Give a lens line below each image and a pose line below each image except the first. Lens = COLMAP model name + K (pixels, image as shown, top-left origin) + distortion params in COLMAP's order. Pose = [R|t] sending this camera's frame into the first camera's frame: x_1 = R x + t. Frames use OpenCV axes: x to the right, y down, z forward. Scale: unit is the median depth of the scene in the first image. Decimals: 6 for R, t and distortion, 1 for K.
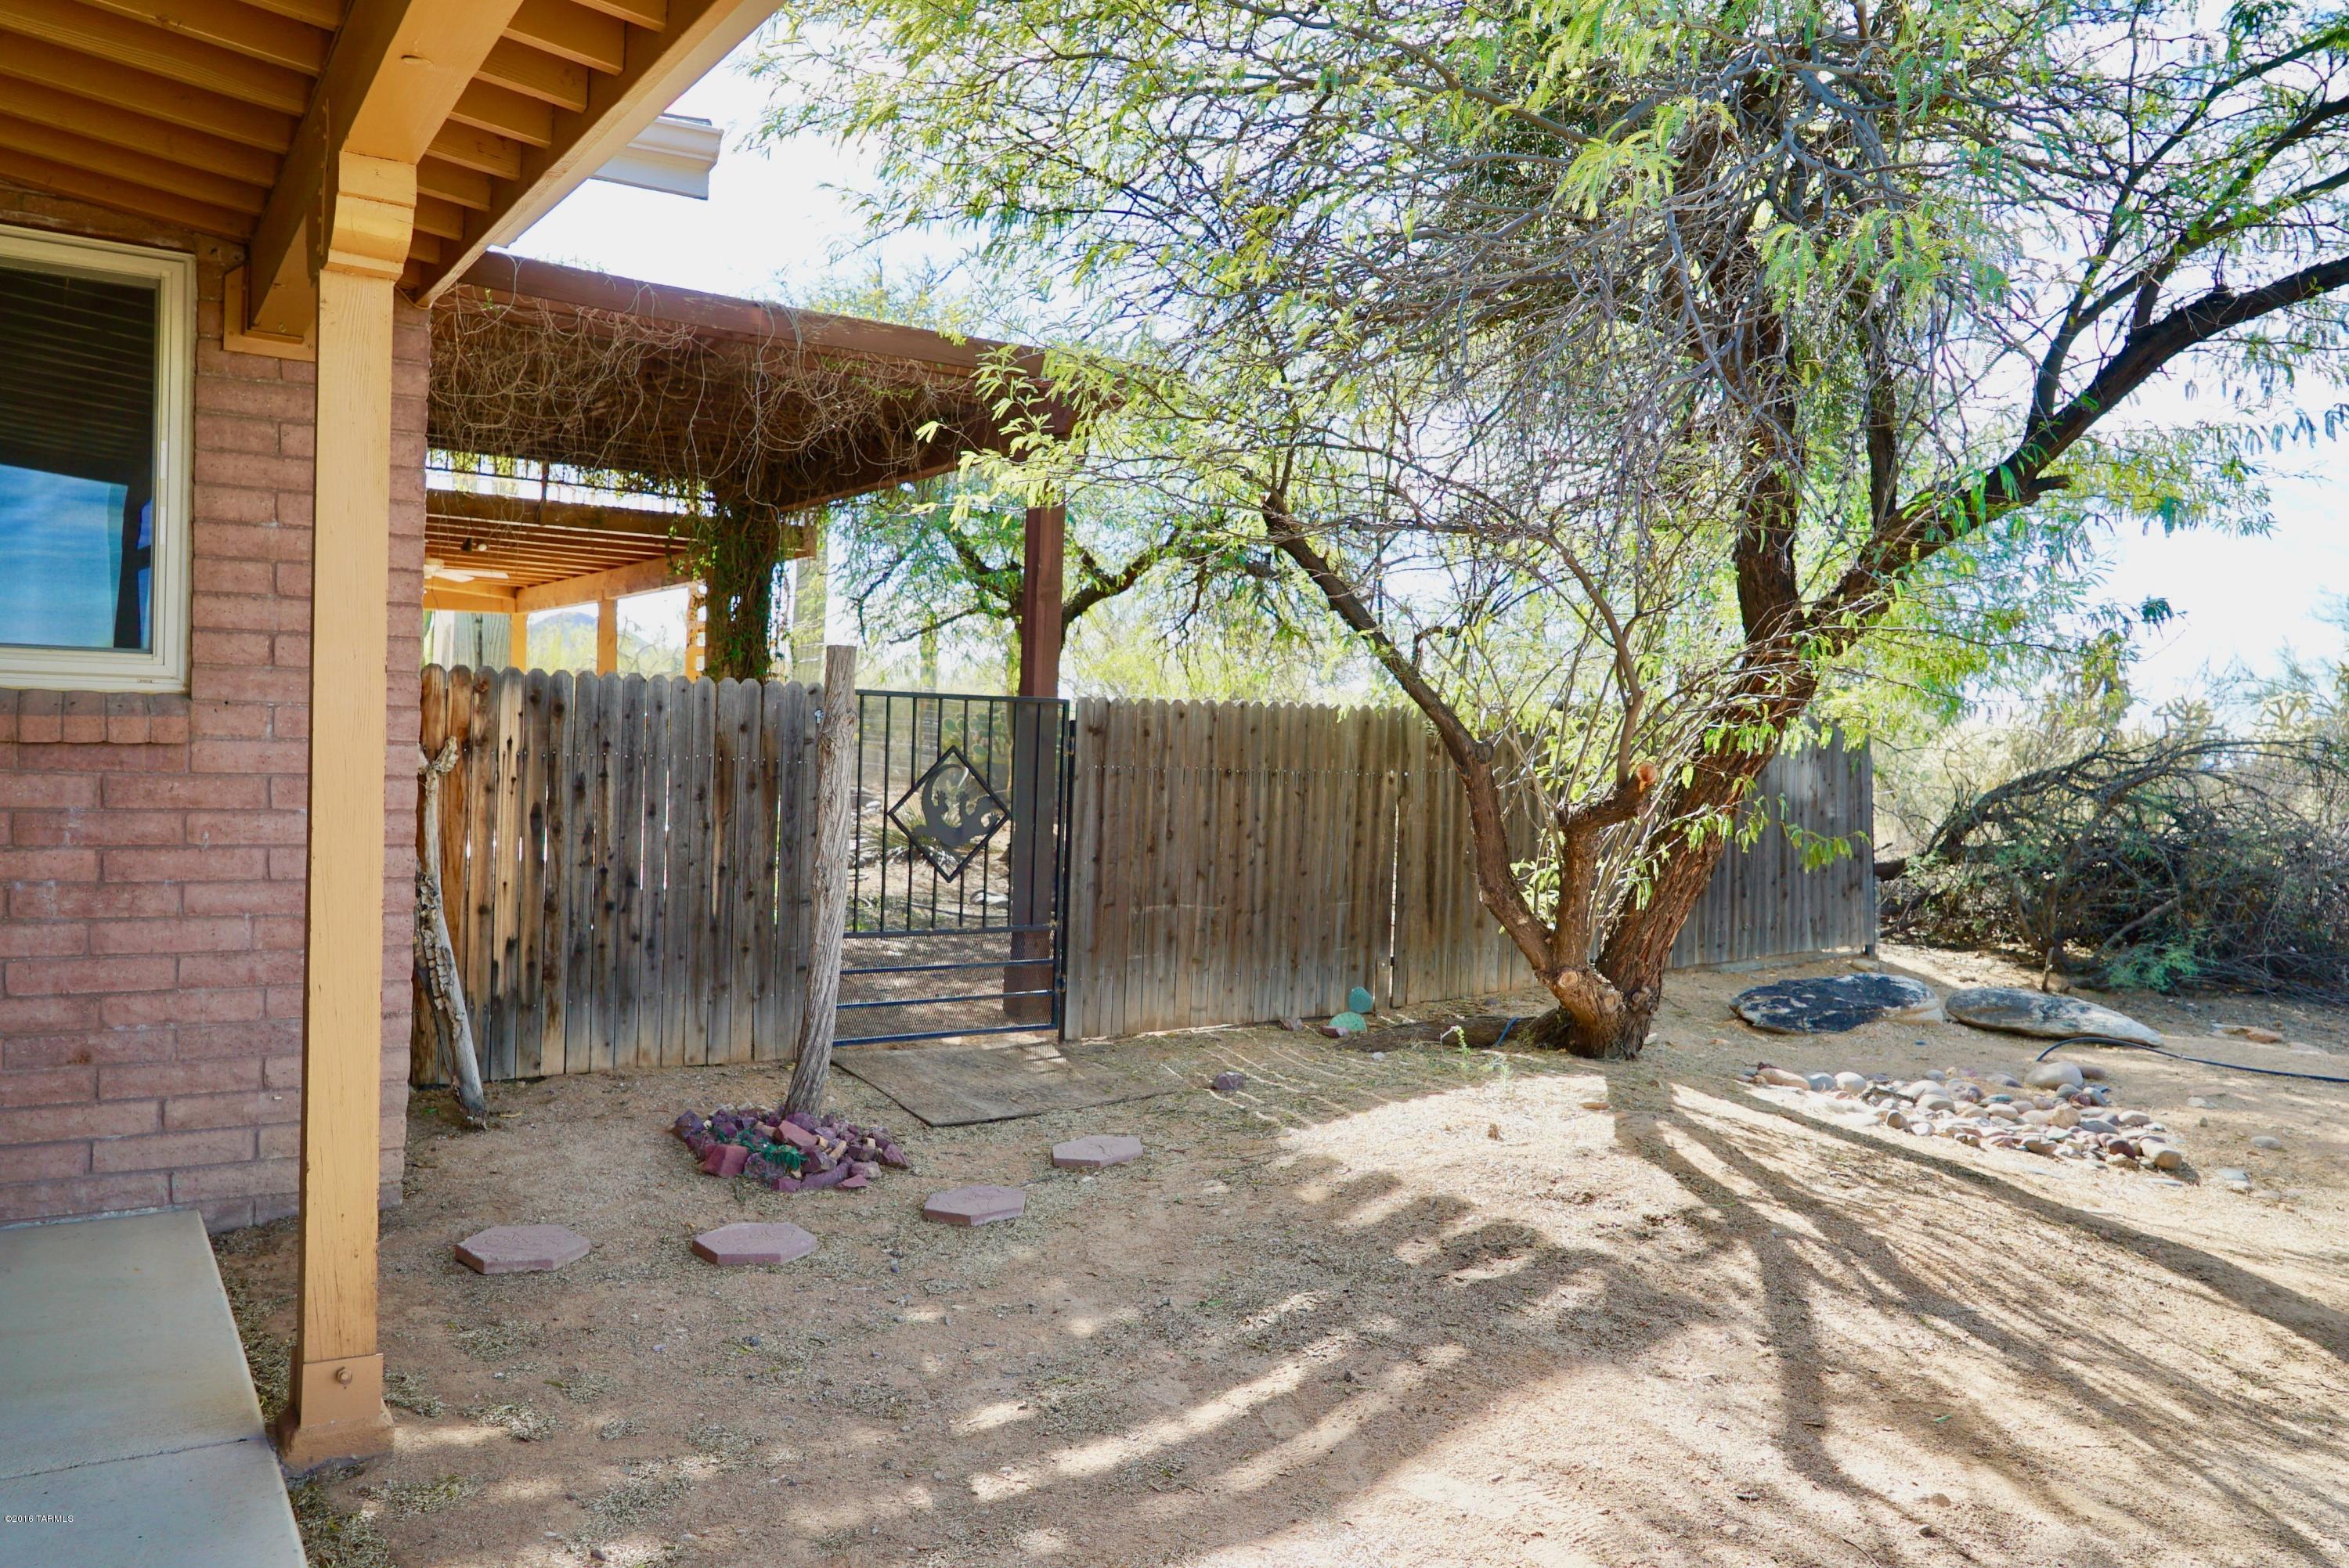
lens RADIAL K [[1765.1, 0, 1174.5], [0, 1765.1, 784.0], [0, 0, 1]] dist [-0.003336, 0.003791]
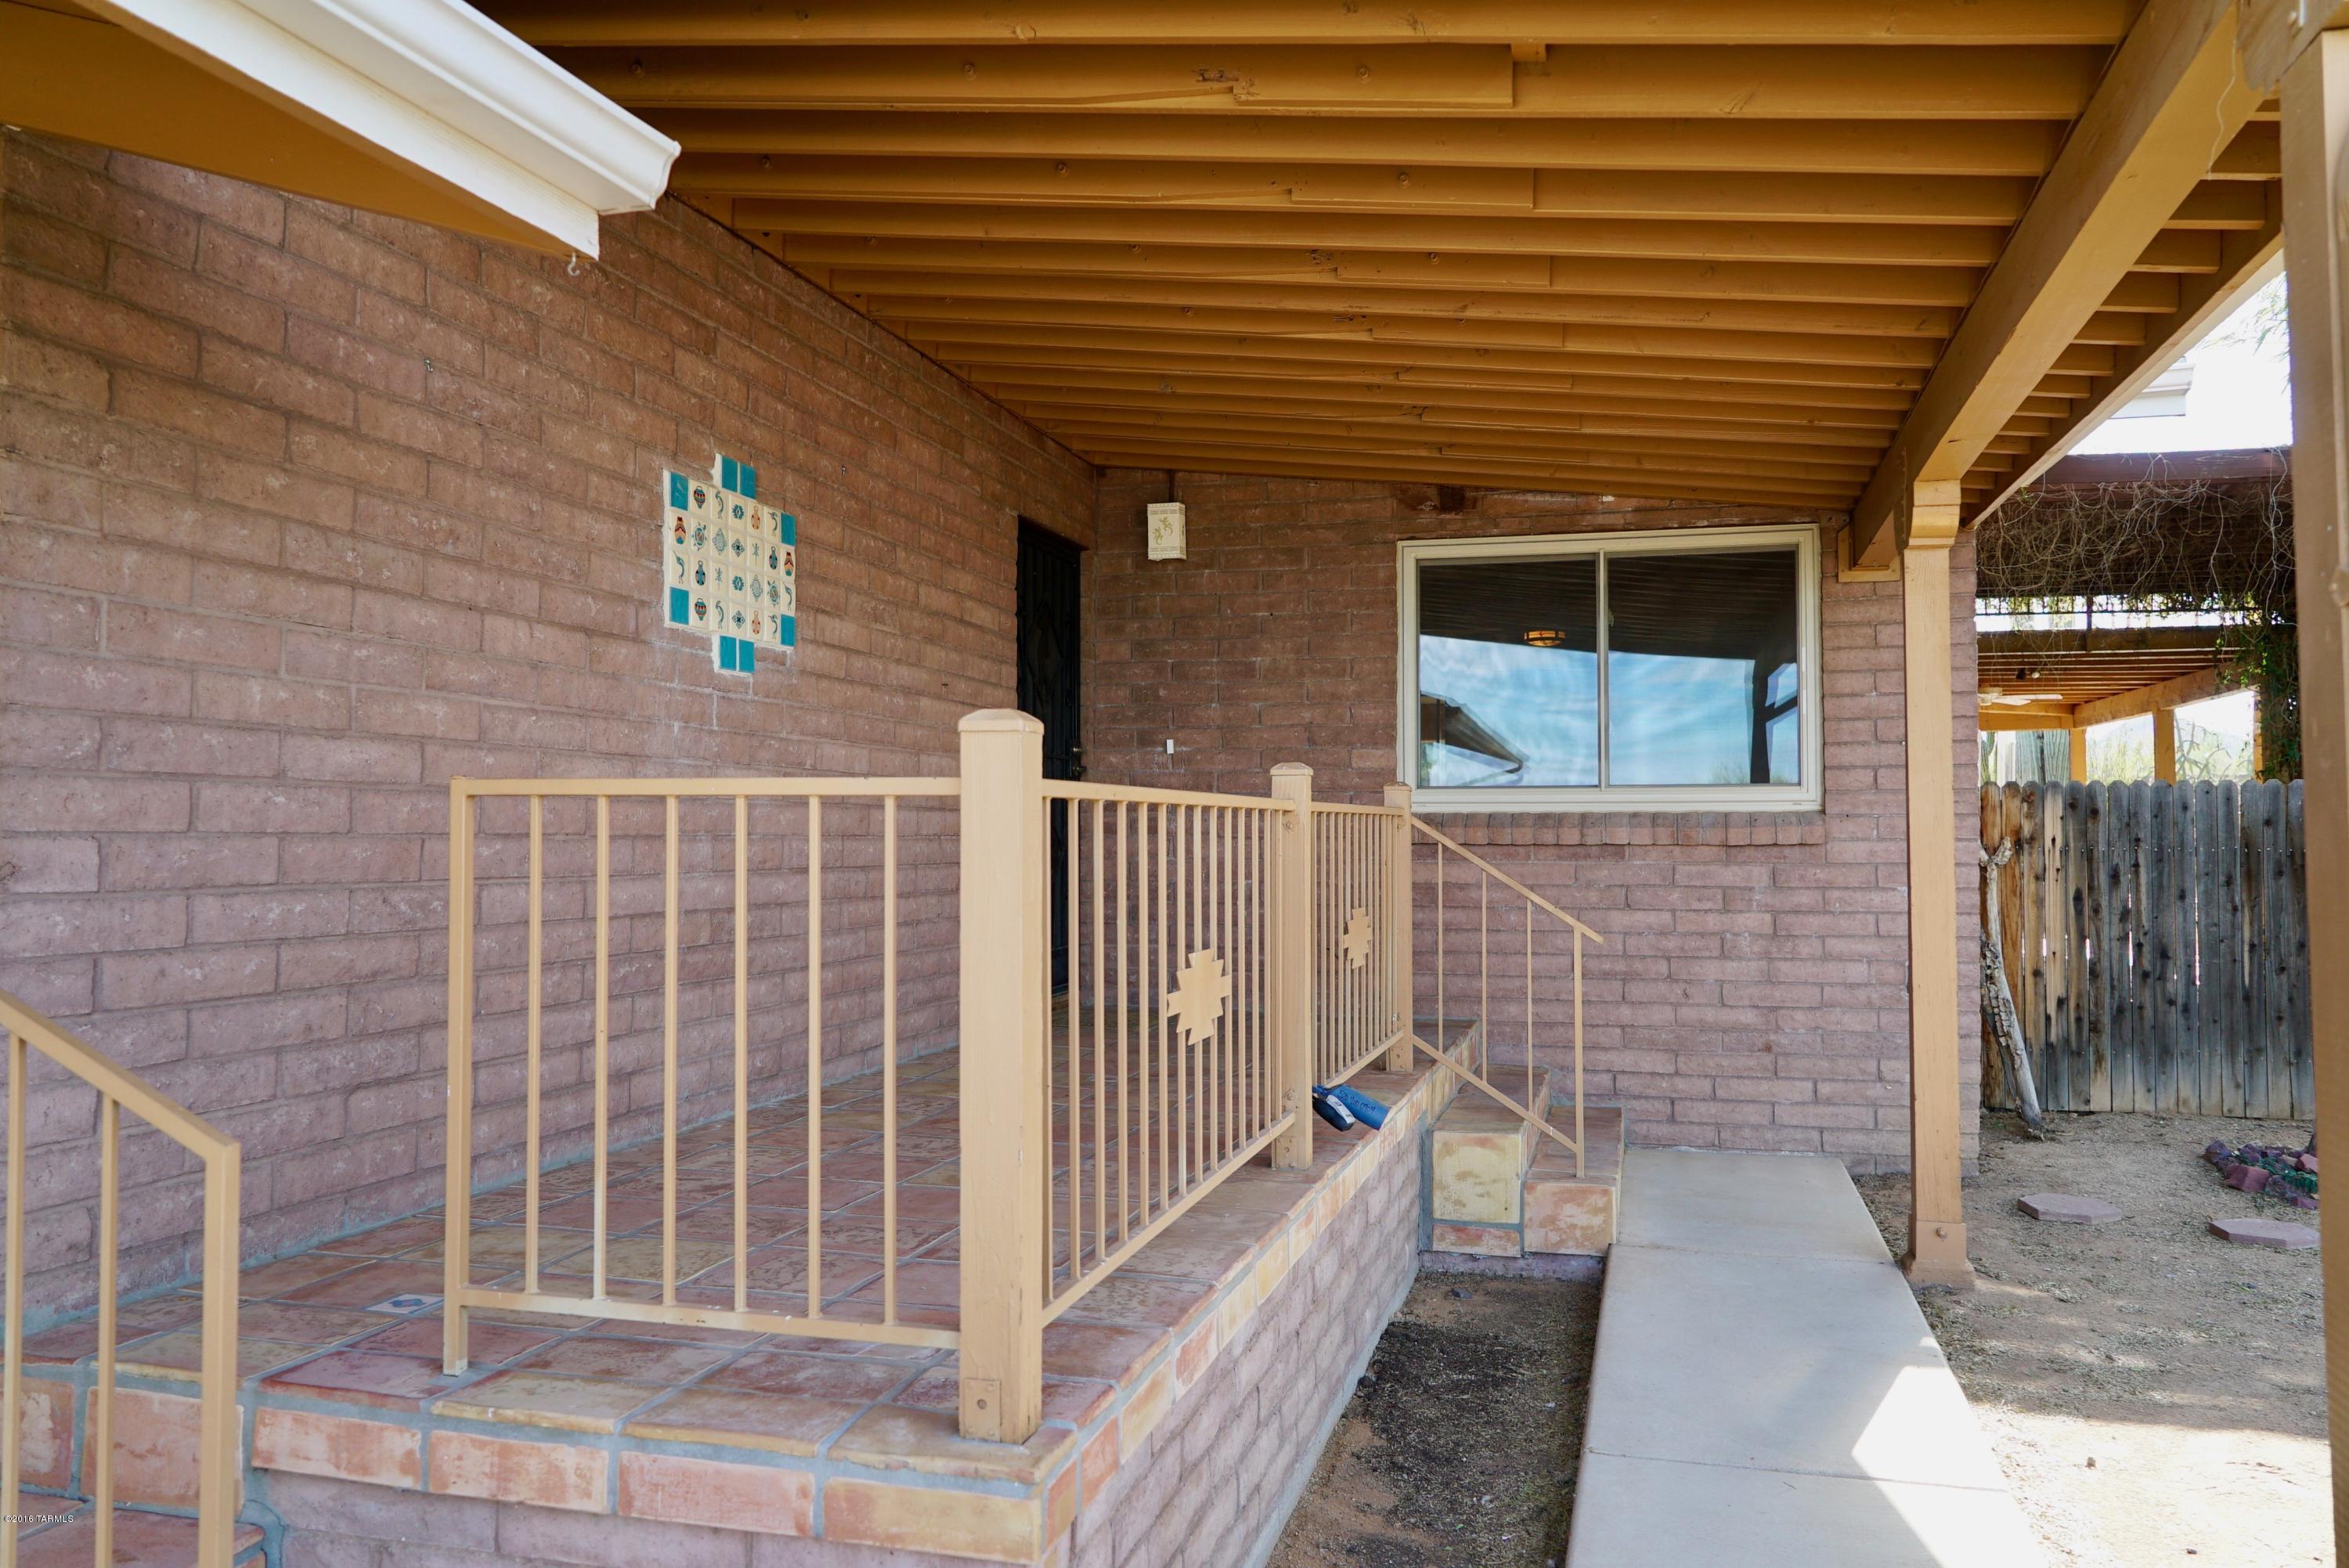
lens RADIAL K [[1765.1, 0, 1174.5], [0, 1765.1, 784.0], [0, 0, 1]] dist [-0.003336, 0.003791]
pose [[0.668941, -0.054746, -0.741296, 0.161386], [0.005081, 0.997598, -0.069090, 0.023357], [0.743298, 0.042450, 0.667612, -0.357730]]
